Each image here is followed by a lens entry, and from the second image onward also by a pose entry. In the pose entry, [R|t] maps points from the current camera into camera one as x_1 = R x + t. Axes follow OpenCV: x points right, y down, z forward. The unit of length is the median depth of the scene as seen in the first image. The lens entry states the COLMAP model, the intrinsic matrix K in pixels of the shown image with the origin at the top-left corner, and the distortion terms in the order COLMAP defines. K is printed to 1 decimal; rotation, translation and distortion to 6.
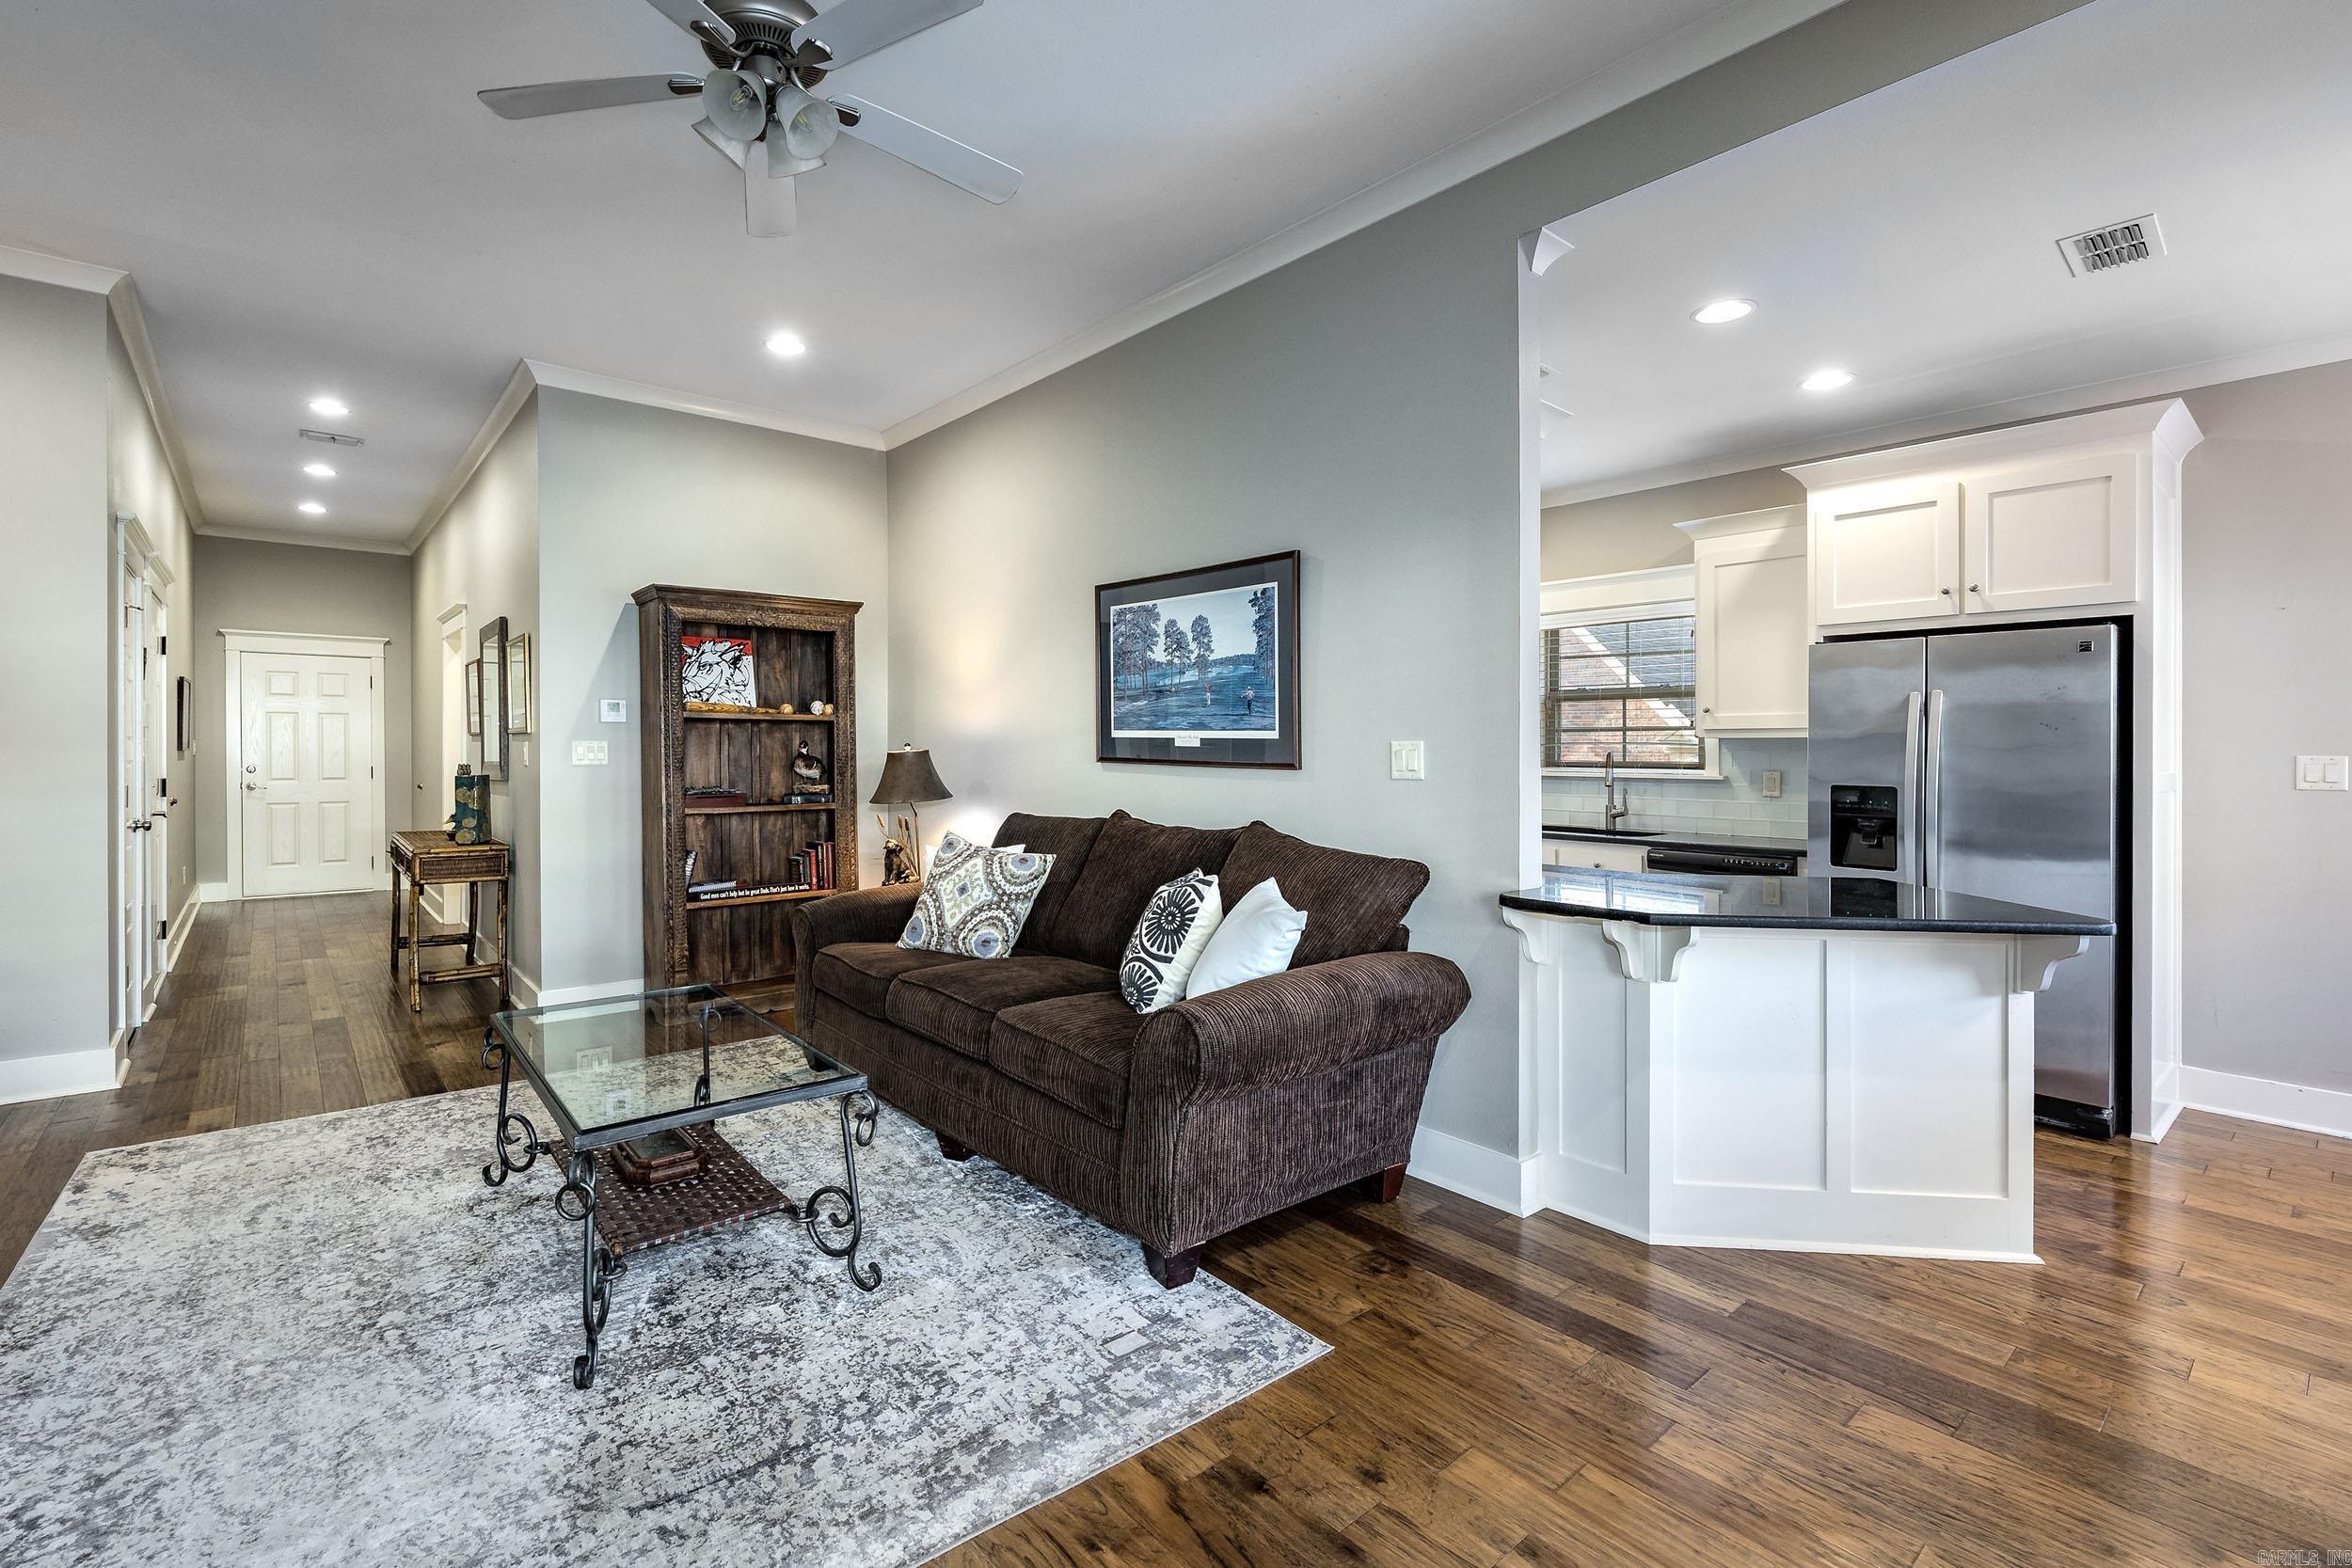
lens RADIAL K [[1053.9, 0, 1002.4], [0, 1053.9, 774.5], [0, 0, 1]] dist [0.000416, -0.000397]
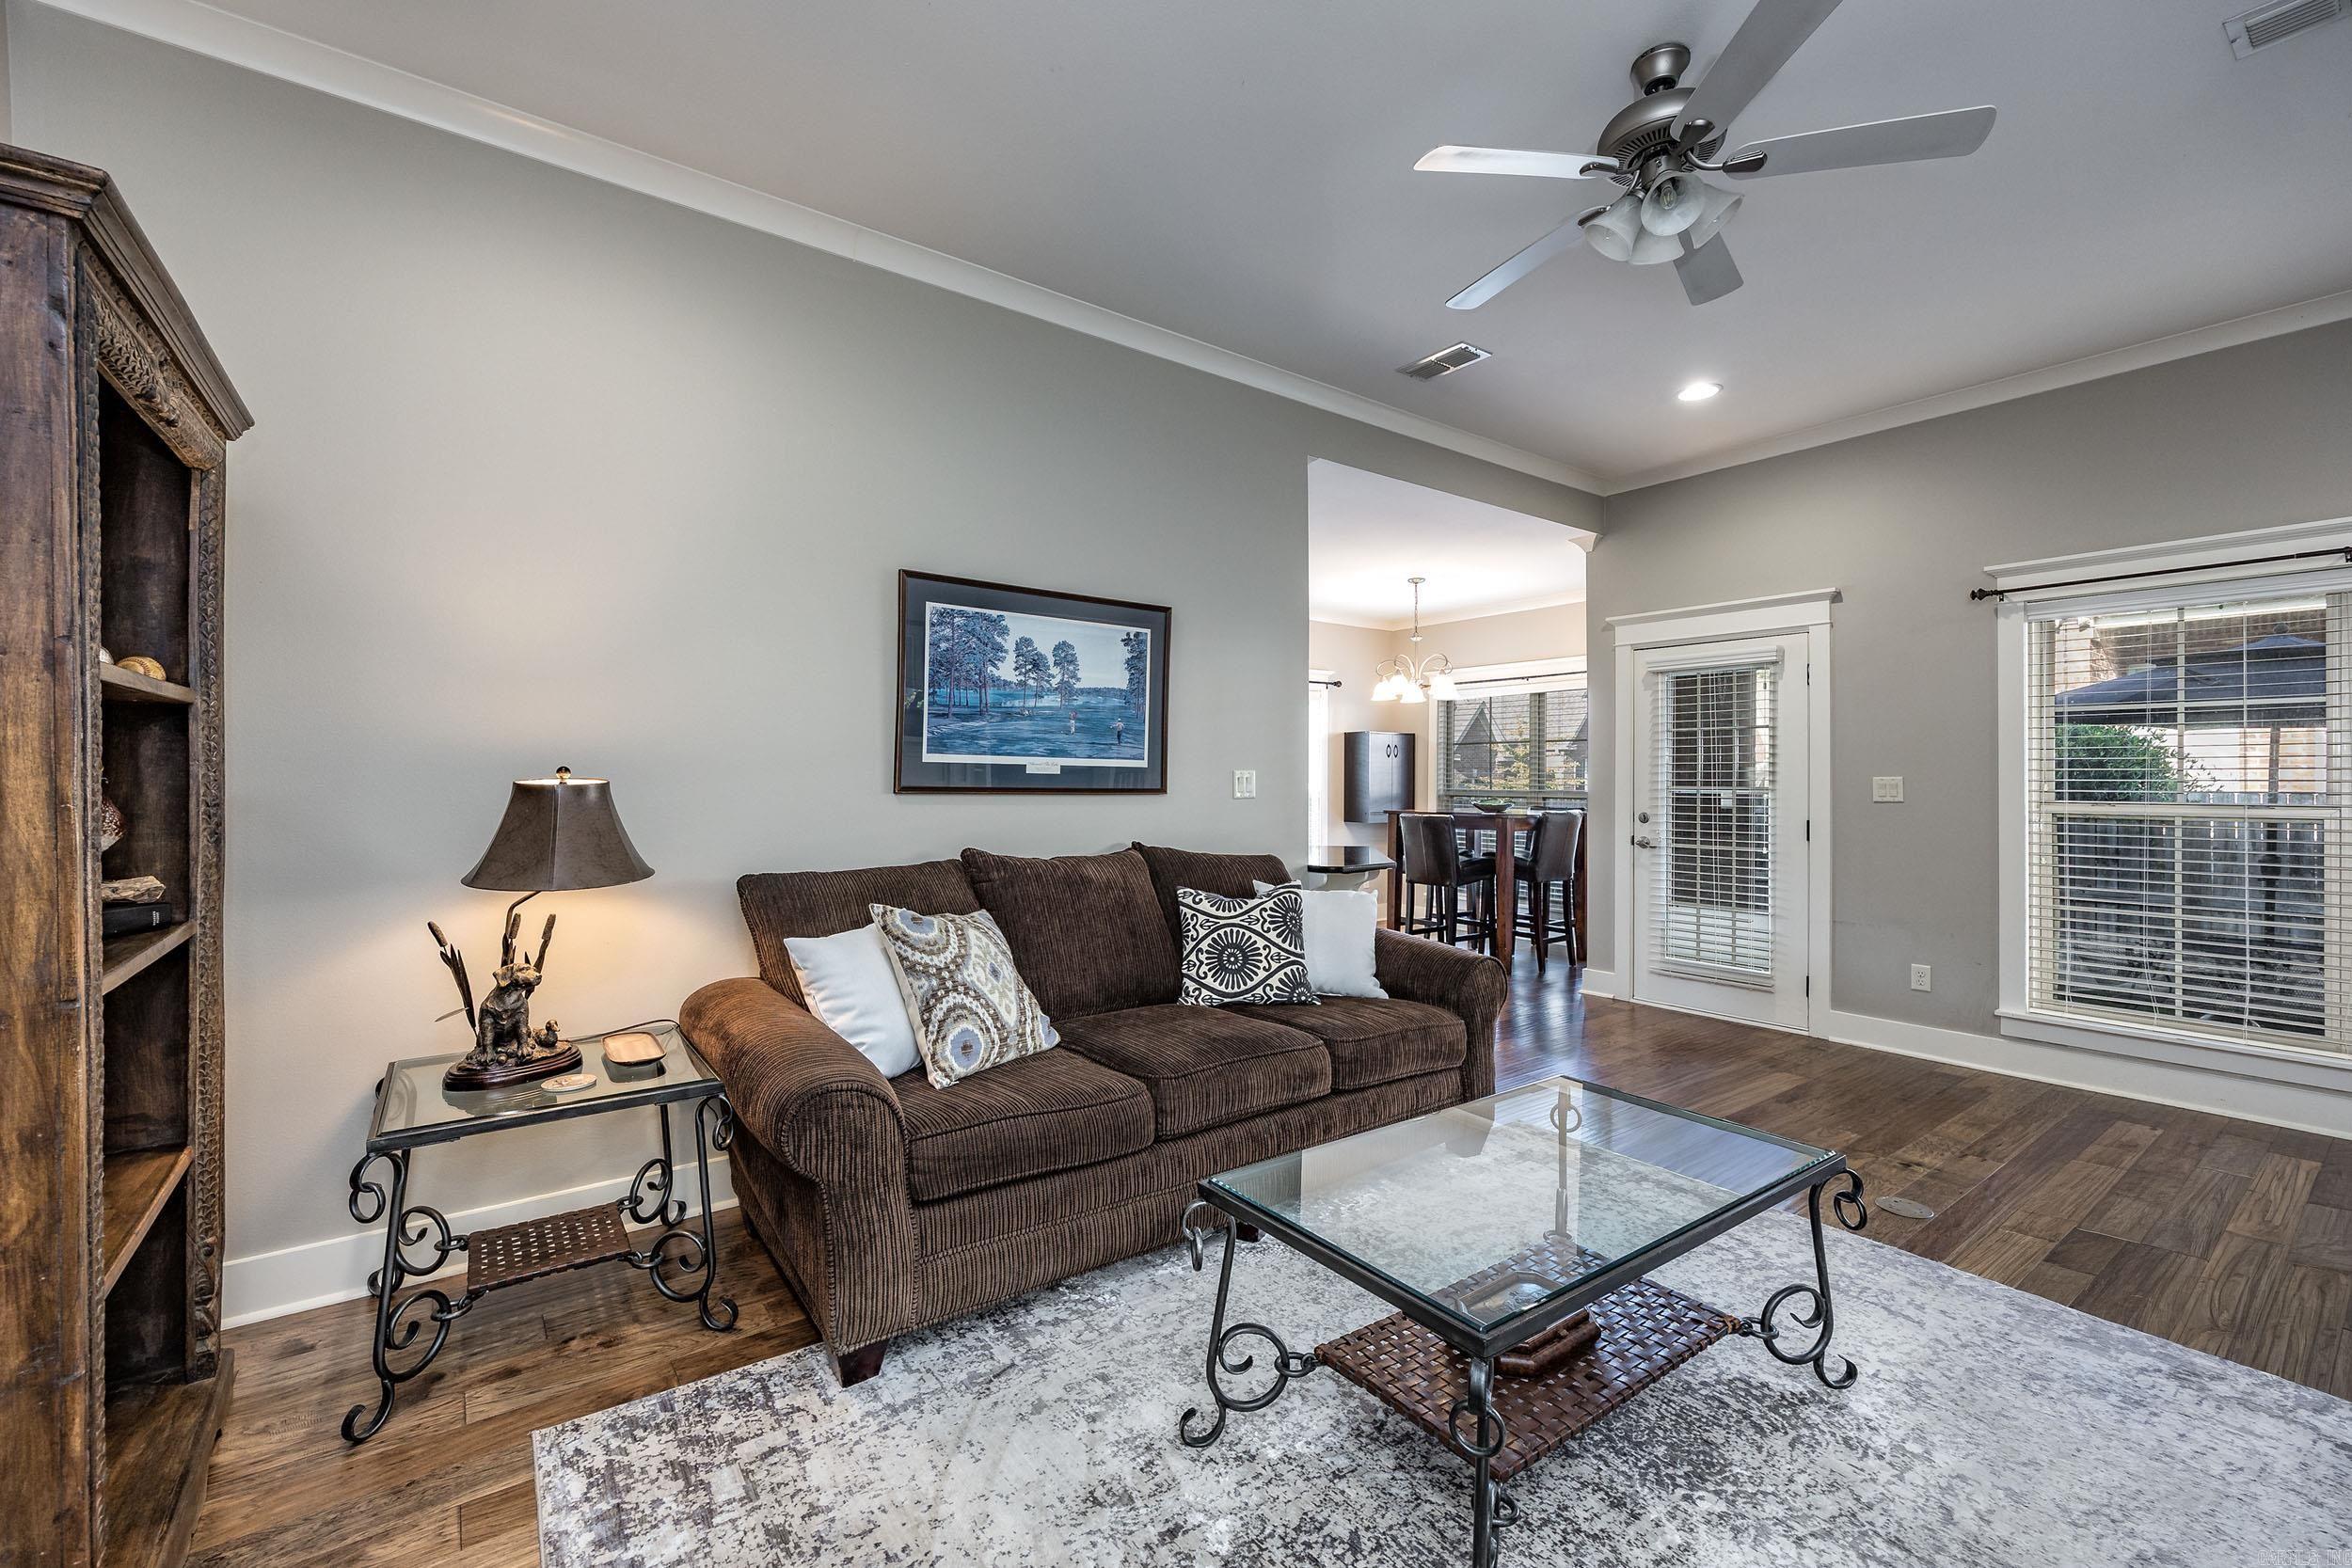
lens RADIAL K [[1001.3, 0, 1176.0], [0, 1001.3, 784.0], [0, 0, 1]] dist [0.000075, 0.000027]
pose [[-0.037578, -0.016877, 0.999151, -0.539184], [0.017916, 0.999685, 0.017560, -0.022502], [-0.999133, 0.018561, -0.037264, 0.663997]]
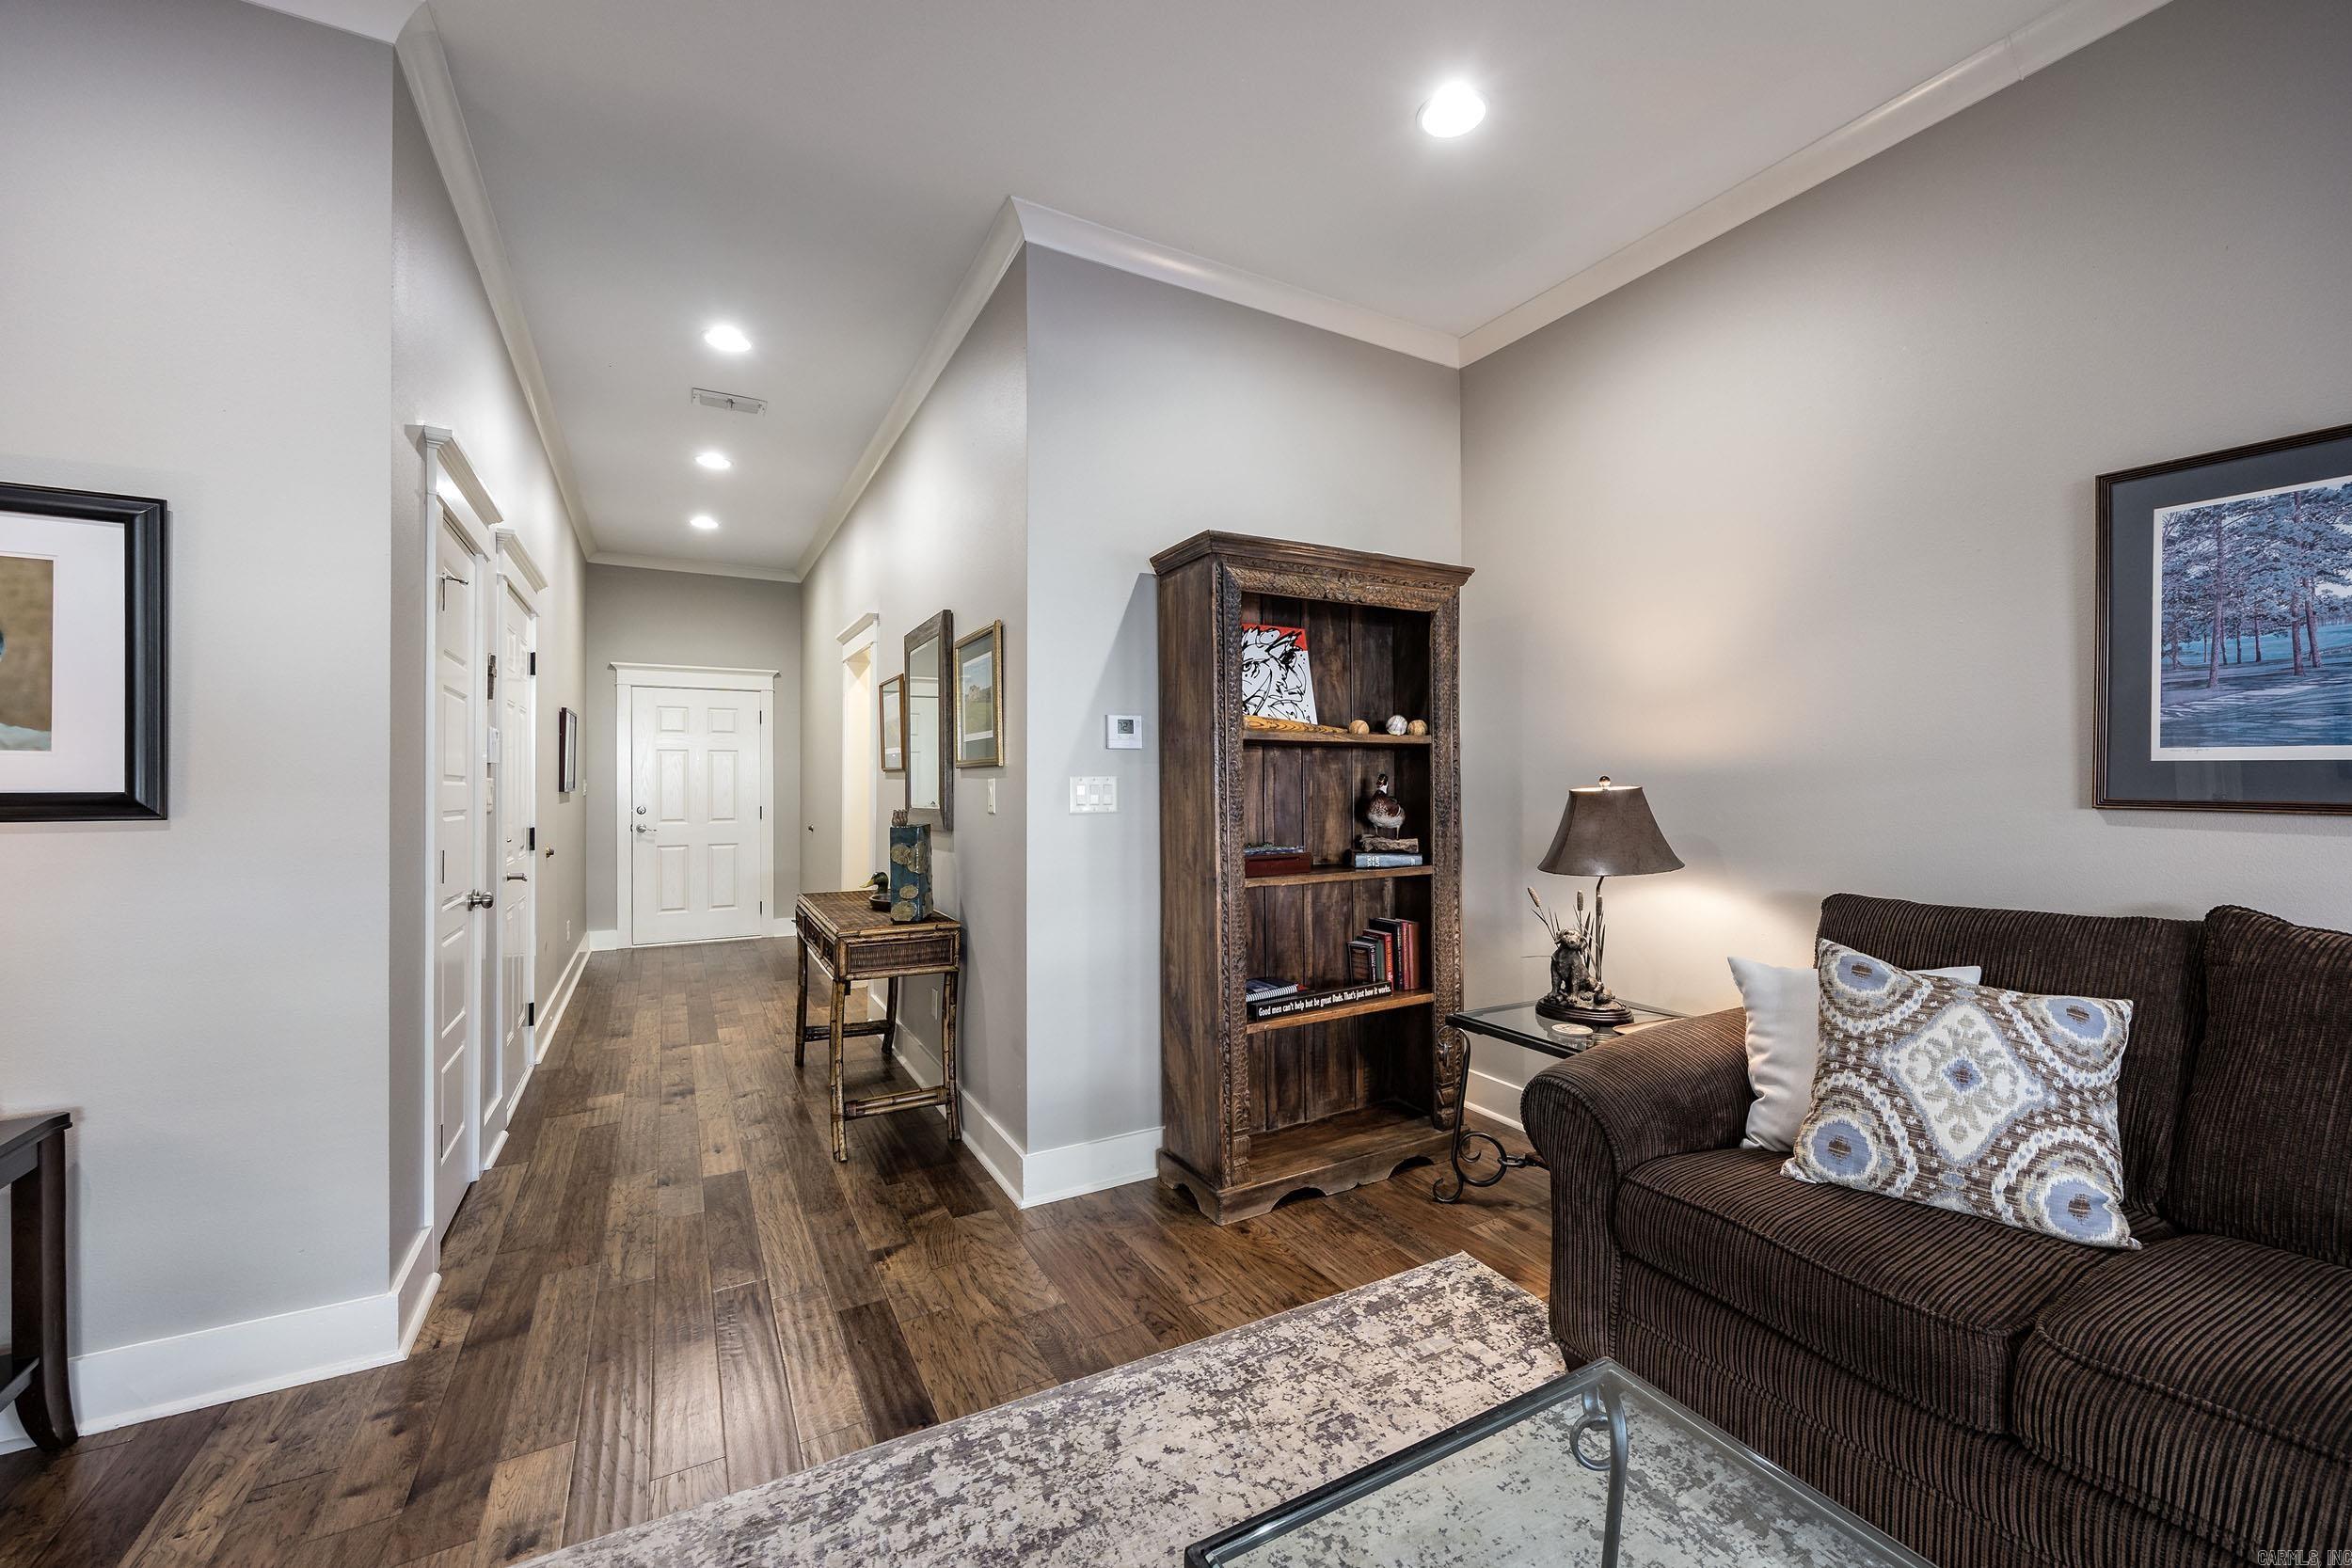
lens RADIAL K [[935.8, 0, 1176.0], [0, 935.8, 784.0], [0, 0, 1]] dist [-0.001751, -0.000010]
pose [[0.994051, -0.007869, -0.108632, -0.259143], [0.005539, 0.999748, -0.021739, -0.013259], [0.108776, 0.021008, 0.993844, 0.390536]]
